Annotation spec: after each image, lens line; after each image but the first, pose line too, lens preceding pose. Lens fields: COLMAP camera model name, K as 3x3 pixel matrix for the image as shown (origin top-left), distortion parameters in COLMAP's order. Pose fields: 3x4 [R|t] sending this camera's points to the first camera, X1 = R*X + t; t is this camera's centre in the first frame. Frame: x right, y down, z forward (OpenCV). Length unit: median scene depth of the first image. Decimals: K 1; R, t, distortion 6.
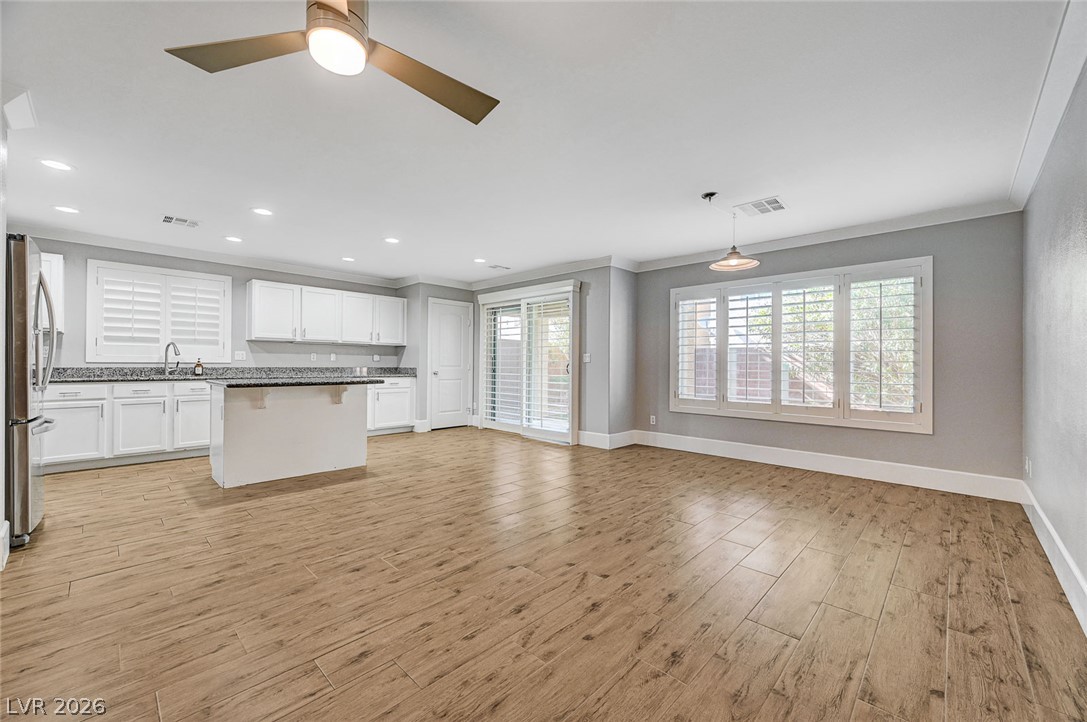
lens RADIAL K [[431.5, 0, 552.8], [0, 431.5, 360.6], [0, 0, 1]] dist [0.001829, 0.000288]
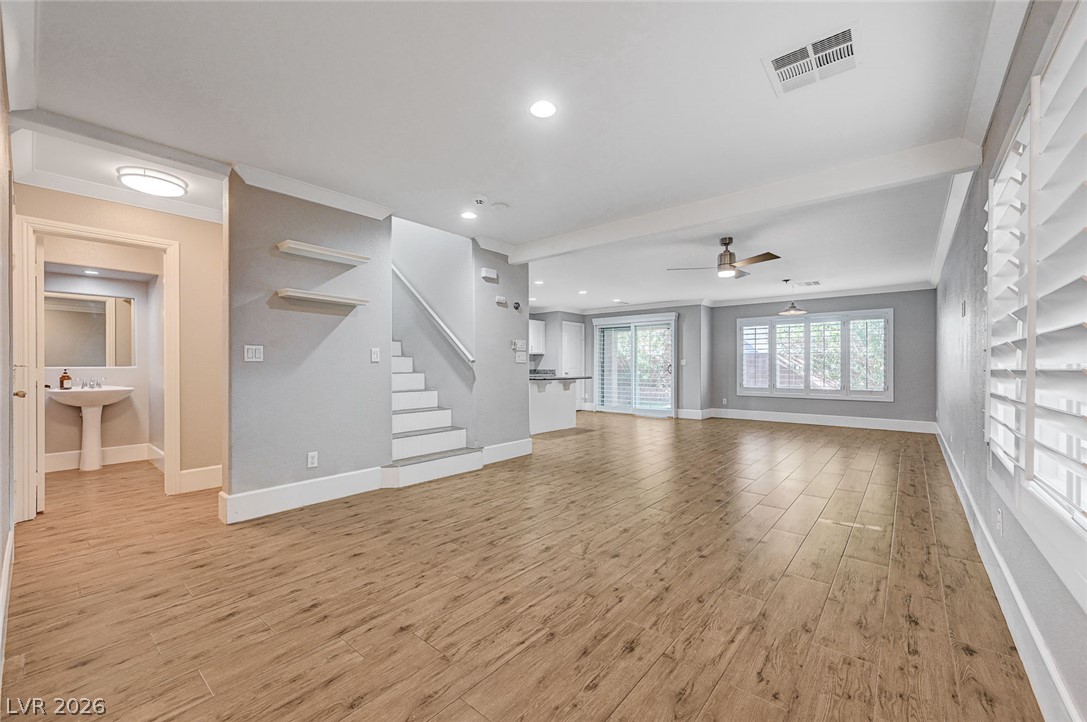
lens RADIAL K [[431.5, 0, 547.0], [0, 431.5, 366.5], [0, 0, 1]] dist [0.001829, 0.000288]
pose [[0.998348, -0.006931, 0.057029, -0.670235], [0.006441, 0.999941, 0.008770, -0.010130], [-0.057087, -0.008388, 0.998334, -0.722422]]
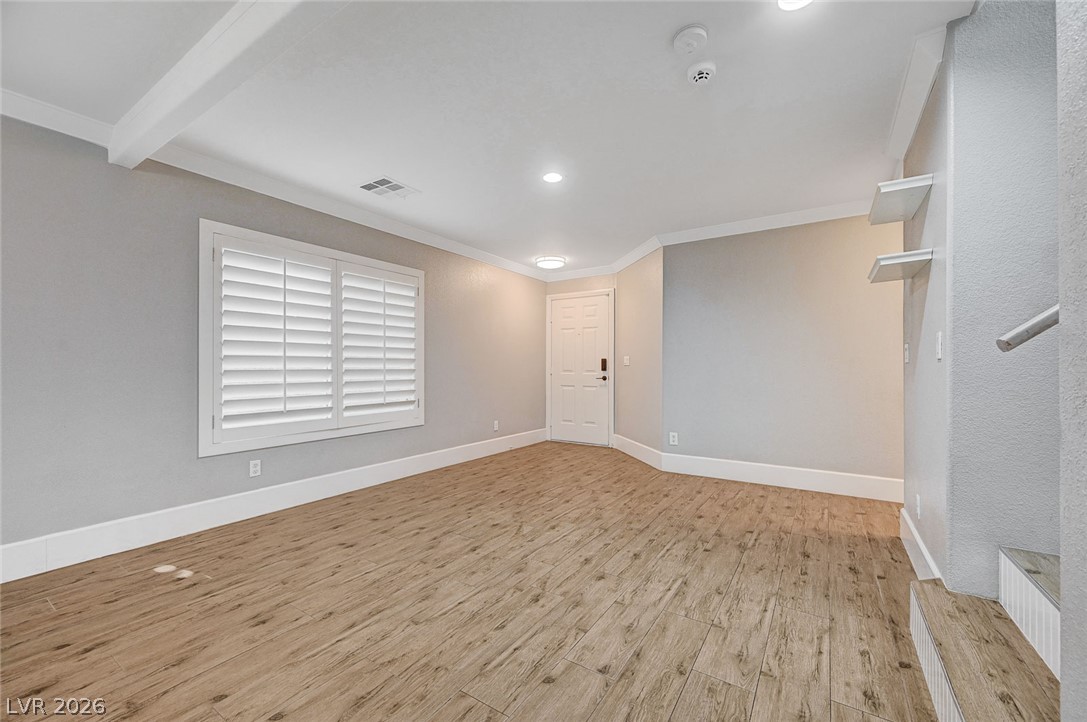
lens RADIAL K [[431.5, 0, 554.3], [0, 431.5, 374.0], [0, 0, 1]] dist [0.001829, 0.000288]
pose [[-0.980580, -0.005008, -0.196056, -0.505694], [-0.006133, 0.999968, 0.005132, 0.000011], [0.196024, 0.006235, -0.980579, 0.527869]]
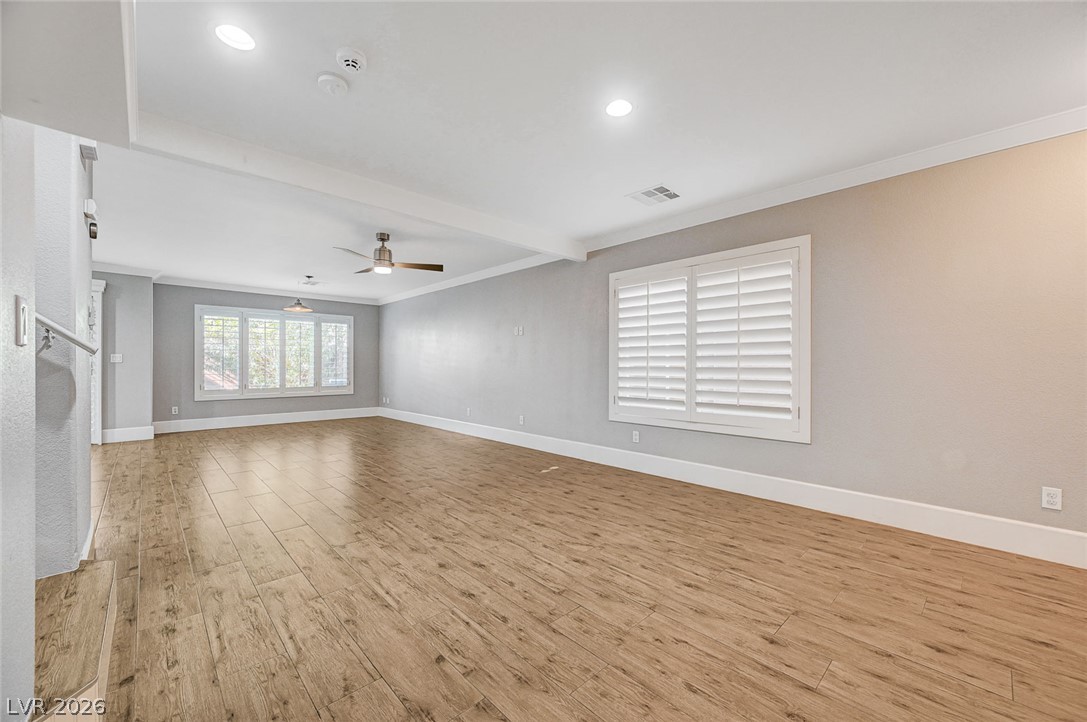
lens RADIAL K [[431.5, 0, 537.8], [0, 431.5, 367.4], [0, 0, 1]] dist [0.001829, 0.000288]
pose [[0.068556, -0.011158, 0.997585, -1.188064], [-0.010319, 0.999876, 0.011893, -0.008741], [-0.997594, -0.011109, 0.068433, -0.118328]]
